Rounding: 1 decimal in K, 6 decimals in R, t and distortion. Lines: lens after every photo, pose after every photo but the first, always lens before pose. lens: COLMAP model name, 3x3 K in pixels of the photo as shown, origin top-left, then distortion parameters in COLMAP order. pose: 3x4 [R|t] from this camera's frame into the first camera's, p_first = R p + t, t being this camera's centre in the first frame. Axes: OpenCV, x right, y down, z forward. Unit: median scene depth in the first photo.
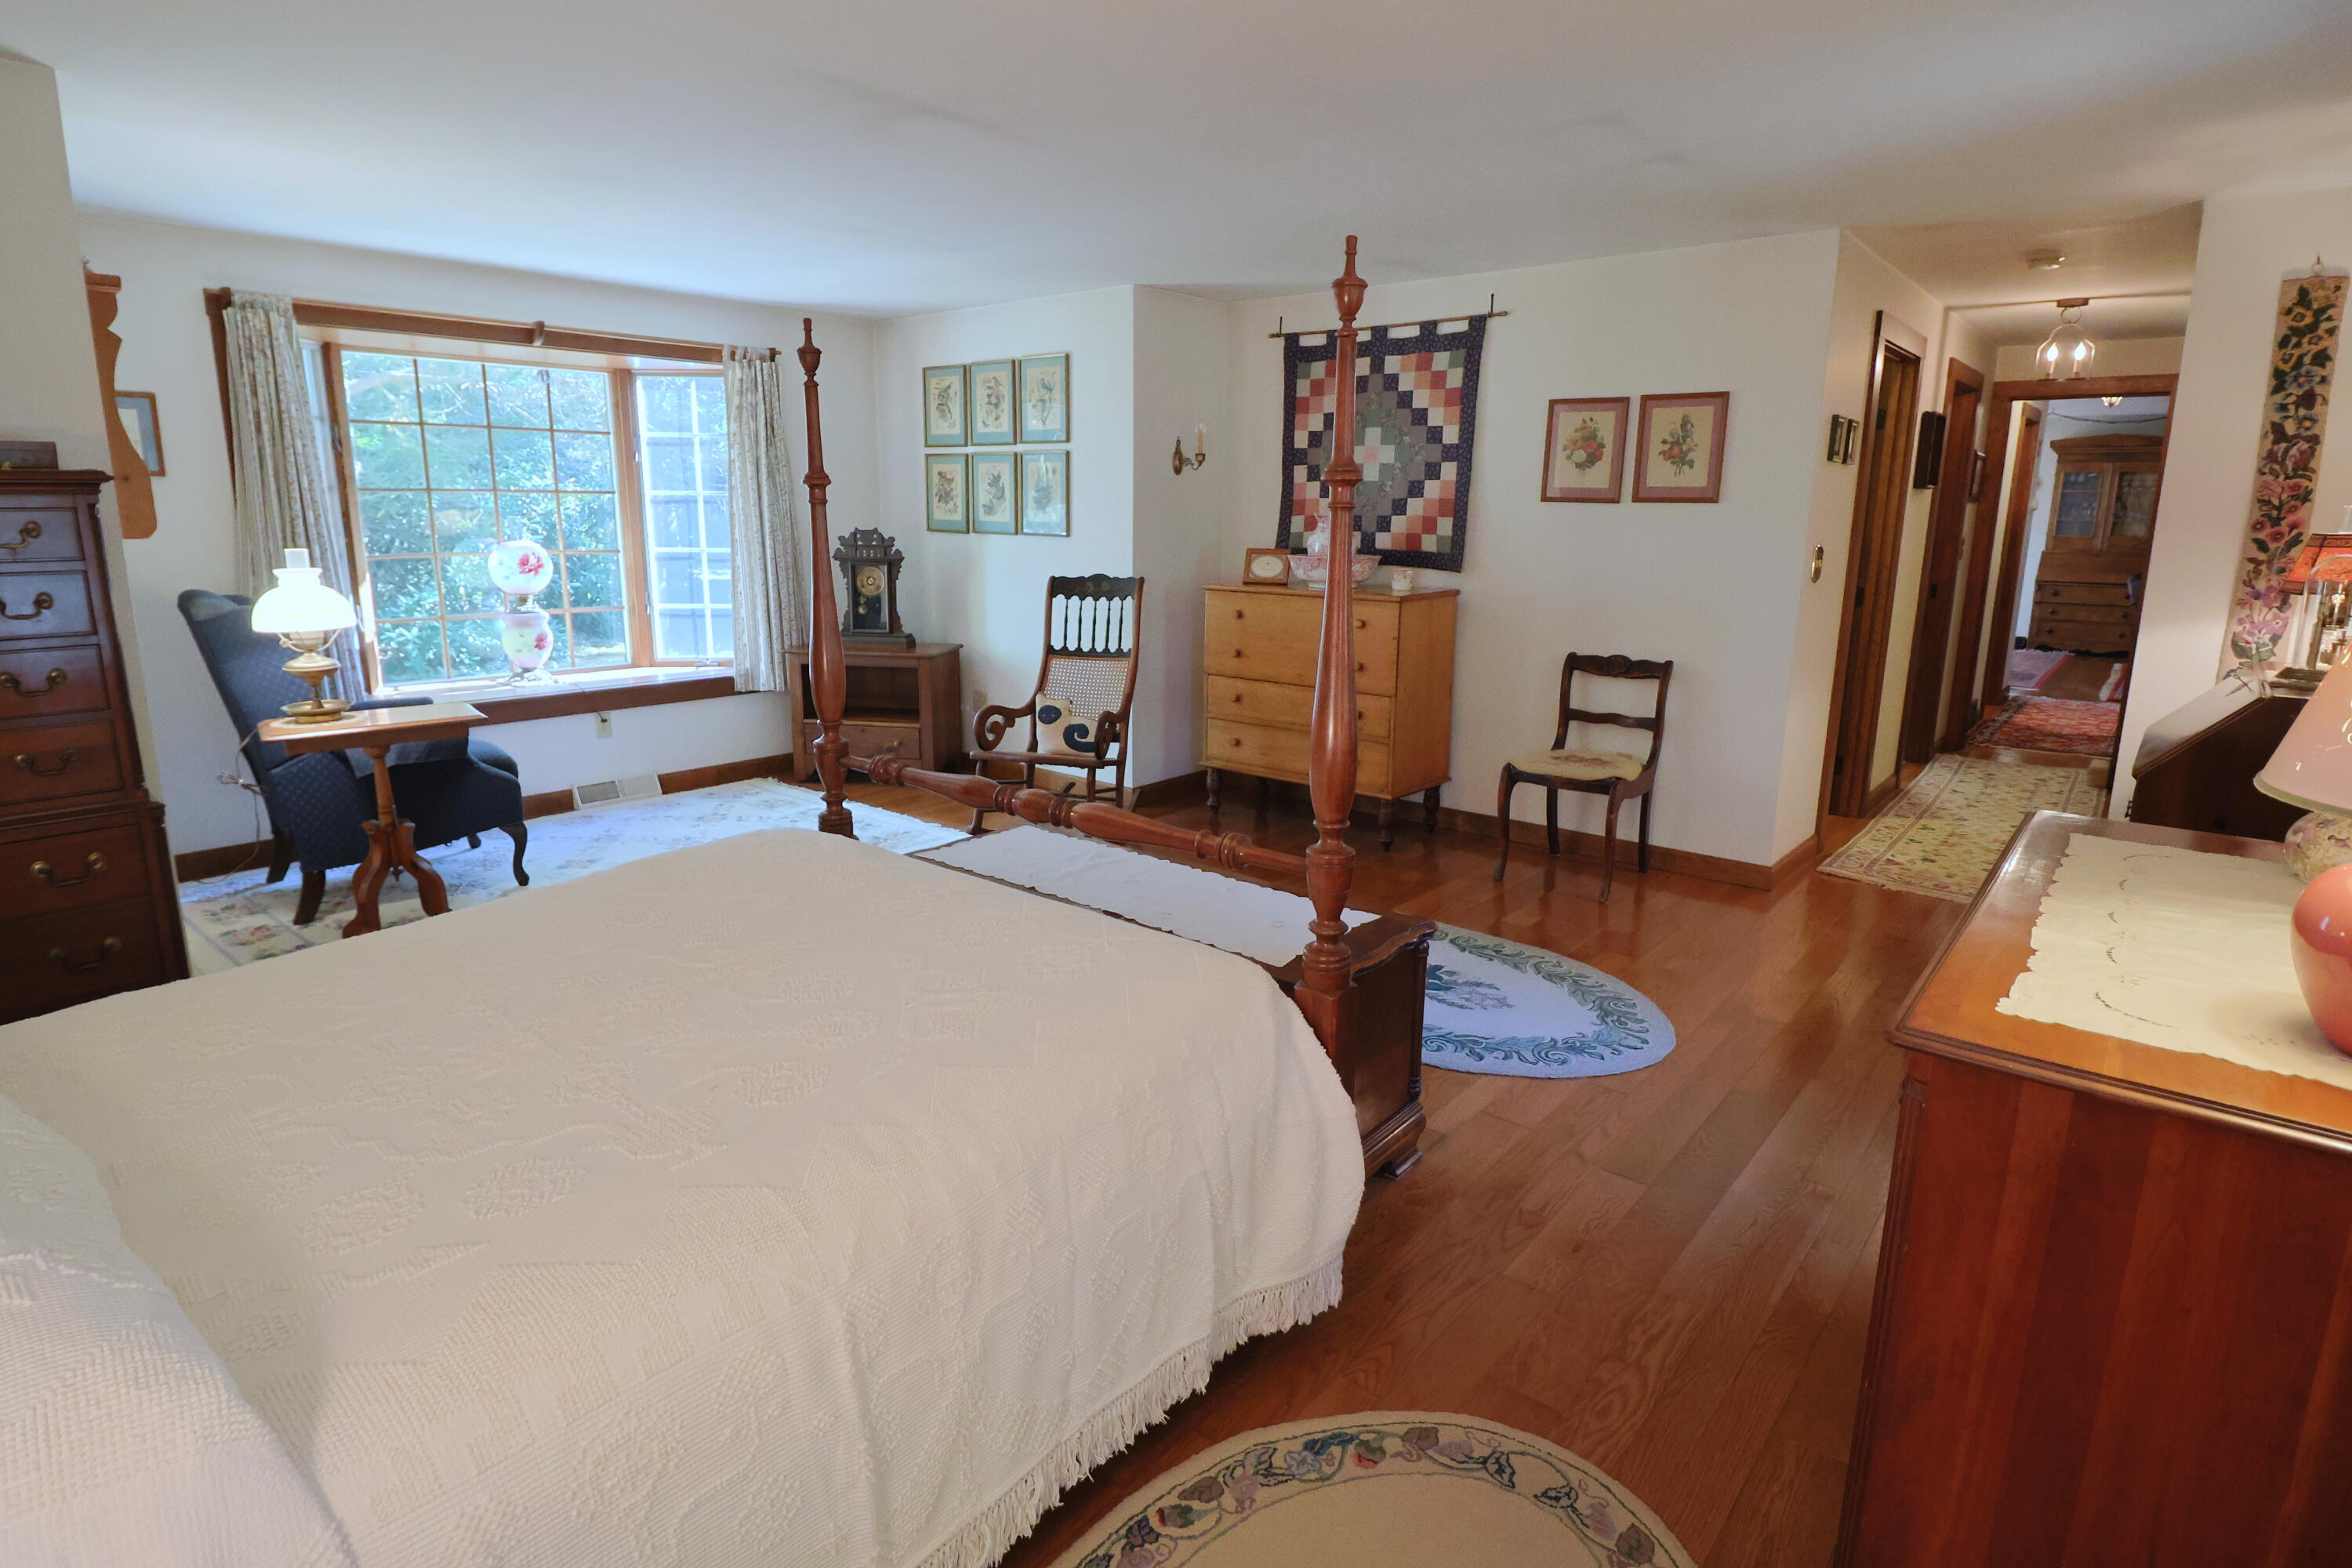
lens RADIAL K [[1206.0, 0, 1172.9], [0, 1206.0, 767.9], [0, 0, 1]] dist [0.000728, -0.010865]
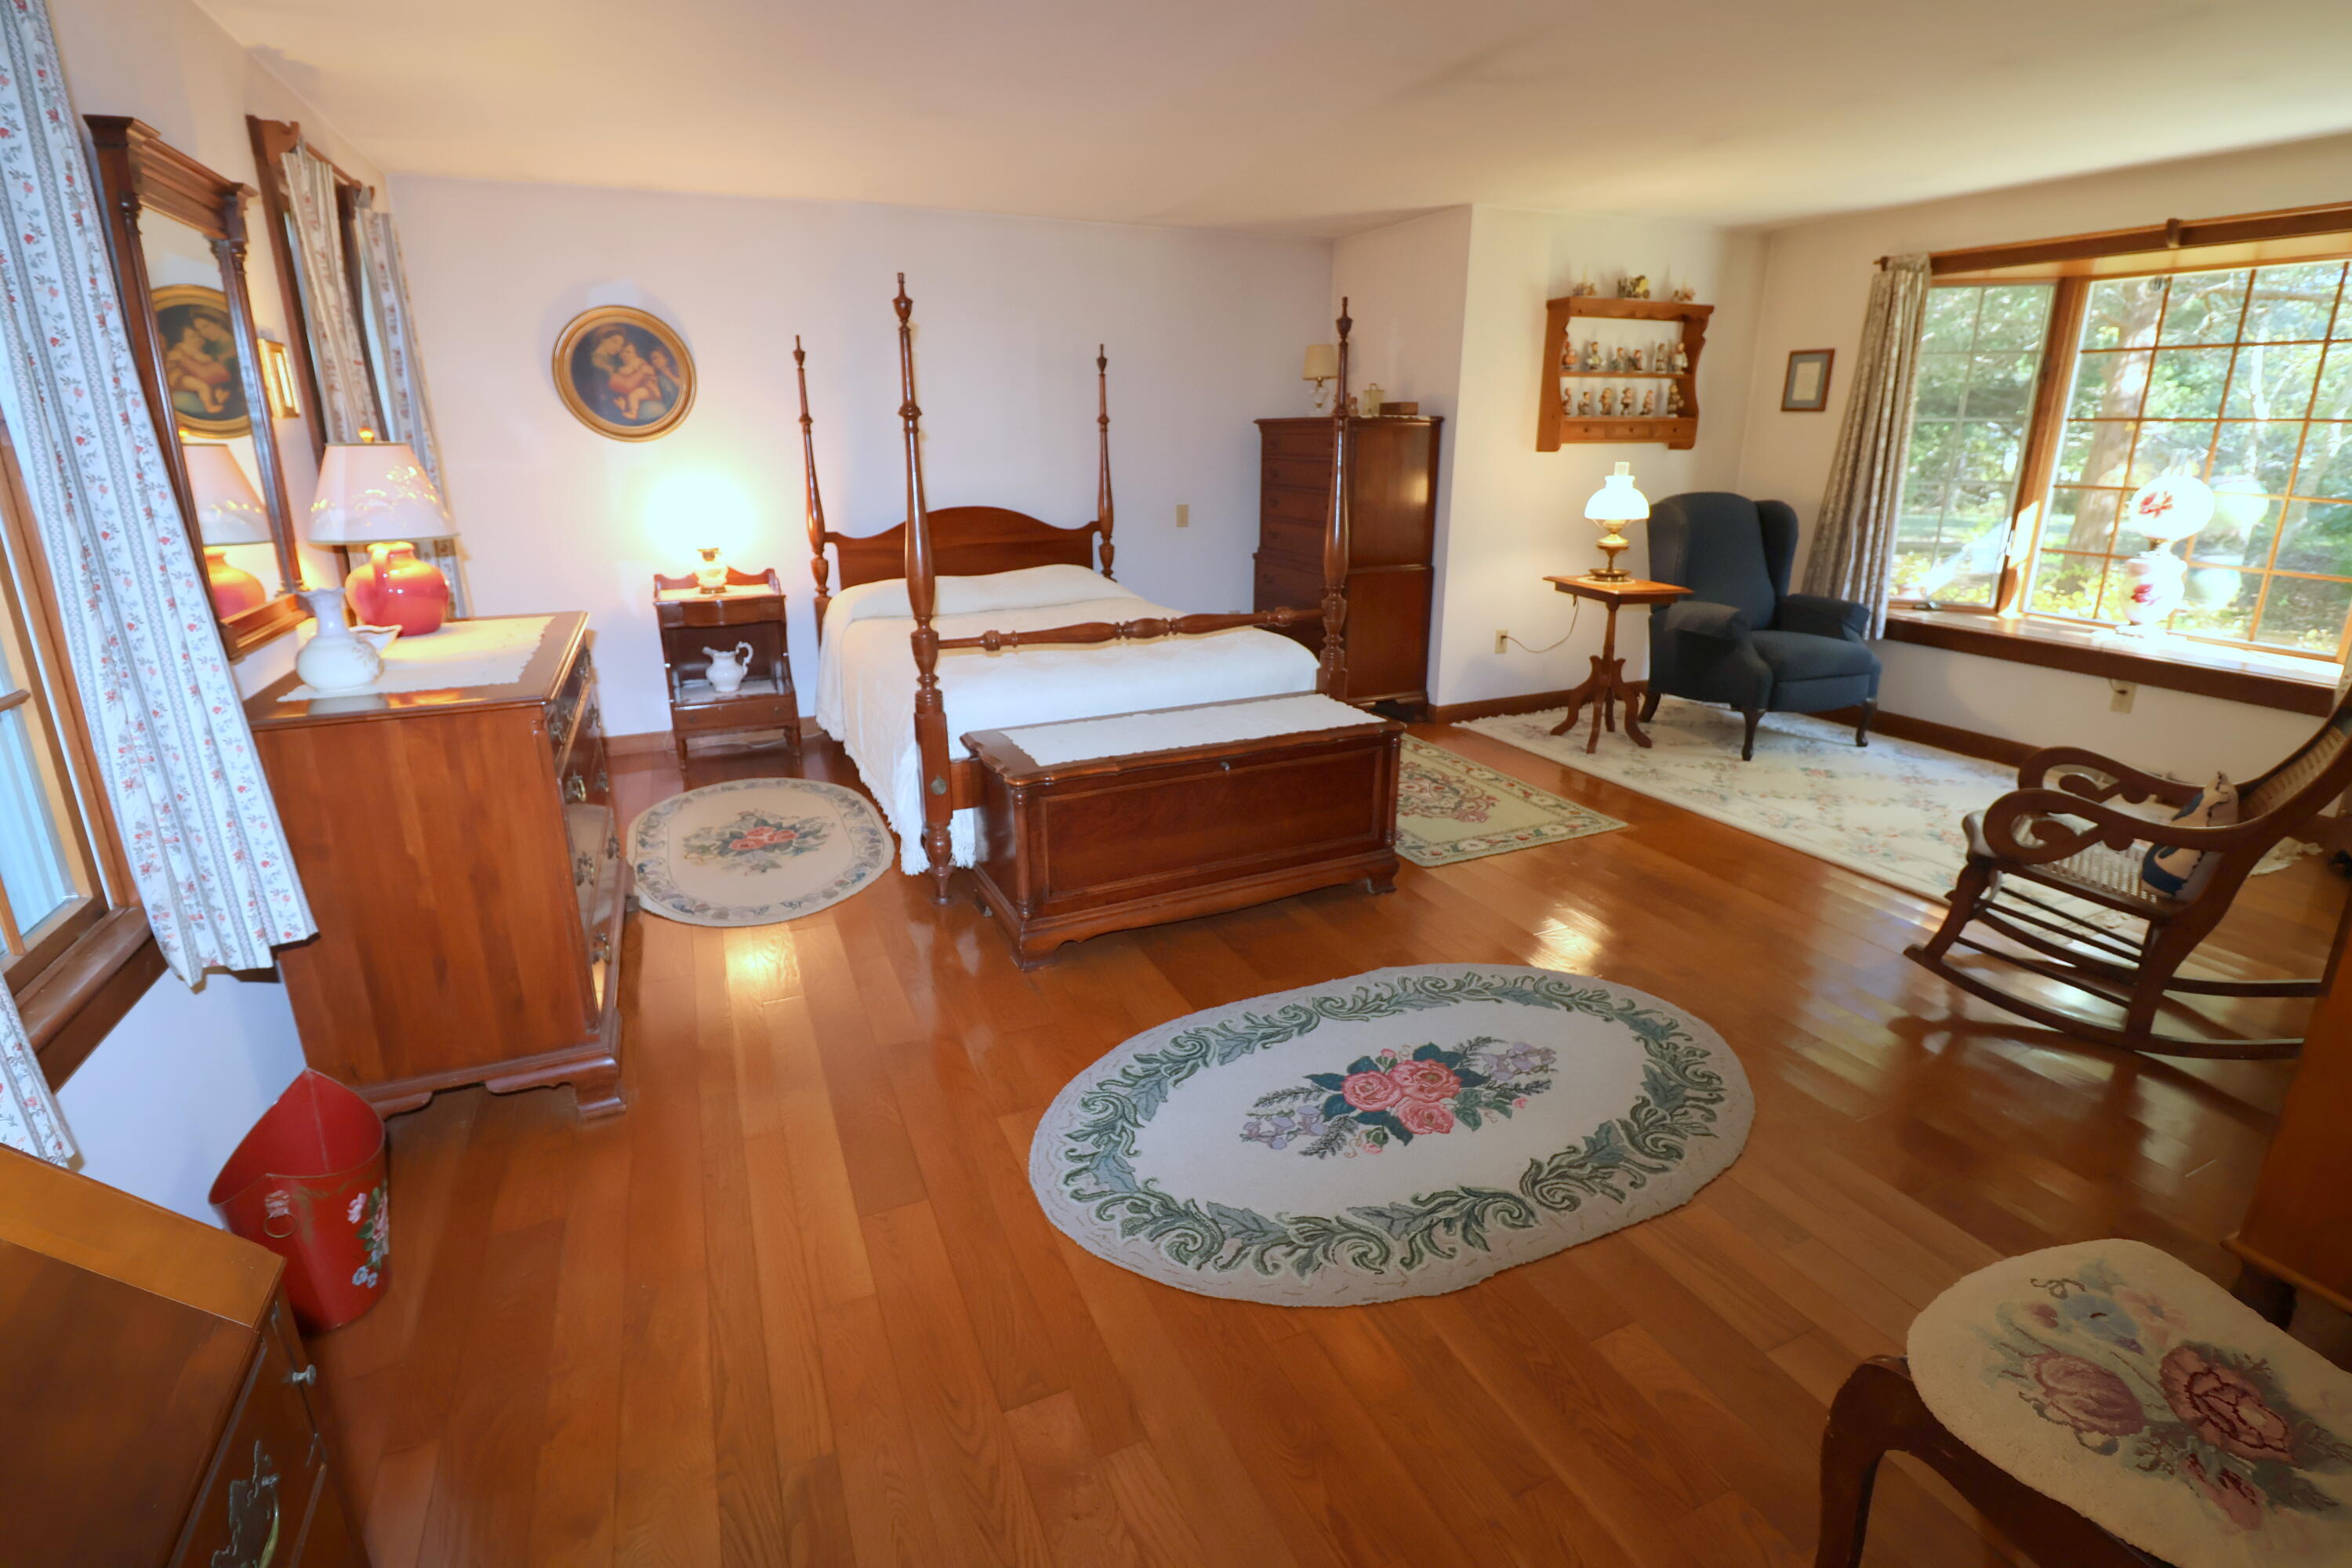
lens RADIAL K [[1086.0, 0, 1167.5], [0, 1086.0, 756.7], [0, 0, 1]] dist [-0.011164, -0.001256]
pose [[-0.433387, 0.254346, -0.864571, 0.572572], [-0.192234, 0.911178, 0.364419, -0.168322], [0.880467, 0.324134, -0.345999, 0.793597]]
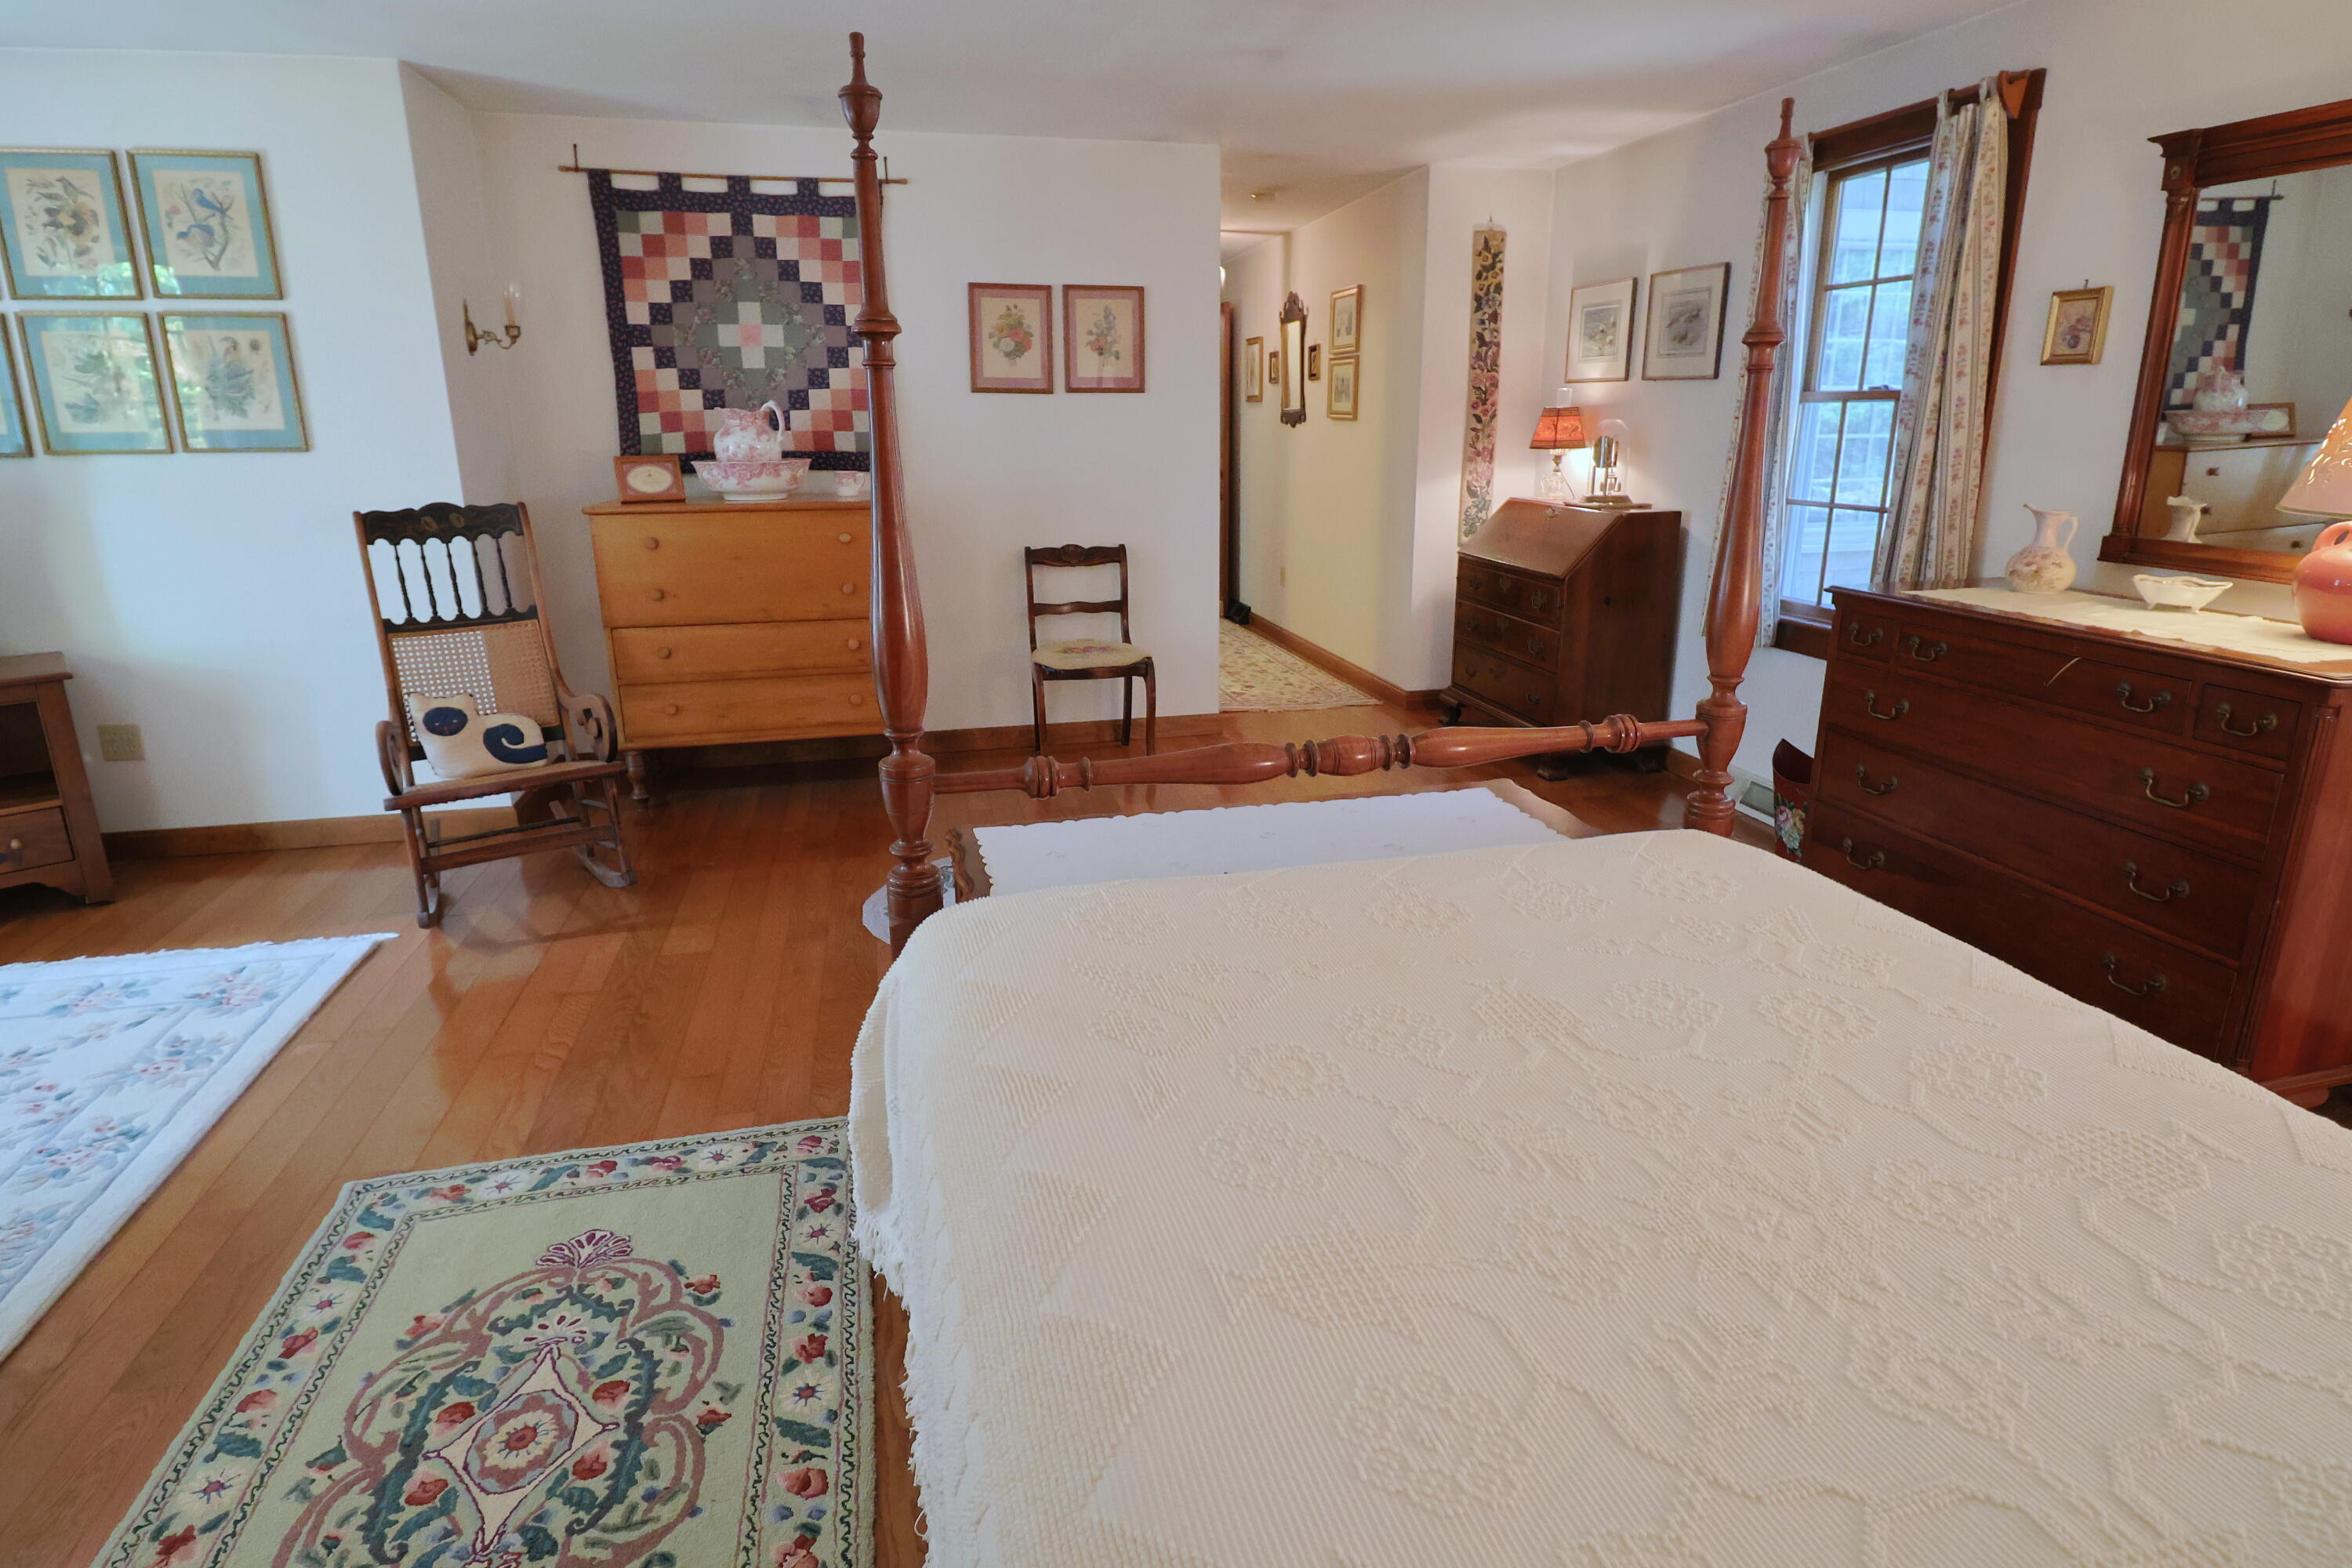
lens RADIAL K [[1206.0, 0, 1168.9], [0, 1206.0, 761.7], [0, 0, 1]] dist [0.000728, -0.010865]
pose [[0.593980, -0.232355, 0.770194, -0.406328], [0.182251, 0.971356, 0.152489, -0.054635], [-0.783564, 0.049793, 0.619313, 0.304205]]
